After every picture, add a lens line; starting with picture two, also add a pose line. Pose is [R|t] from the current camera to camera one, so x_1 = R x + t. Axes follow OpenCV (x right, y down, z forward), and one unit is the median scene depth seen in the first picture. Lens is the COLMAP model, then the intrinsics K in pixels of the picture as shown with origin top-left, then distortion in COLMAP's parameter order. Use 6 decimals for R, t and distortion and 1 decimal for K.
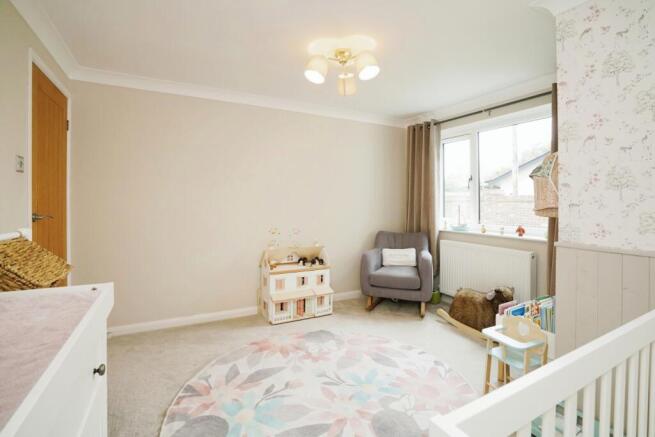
lens RADIAL K [[305.1, 0, 327.2], [0, 305.1, 210.7], [0, 0, 1]] dist [-0.019357, 0.000527]
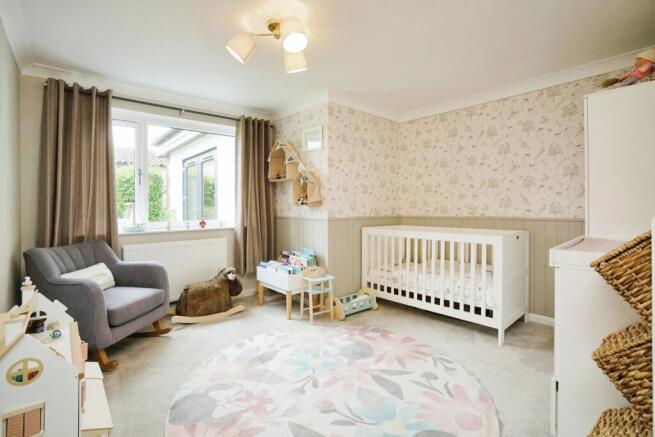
lens RADIAL K [[305.1, 0, 327.2], [0, 305.1, 210.7], [0, 0, 1]] dist [-0.019357, 0.000527]
pose [[-0.219544, -0.012574, 0.975522, -0.793729], [0.034847, 0.999178, 0.020721, 0.012136], [-0.974980, 0.038543, -0.218926, 0.997490]]
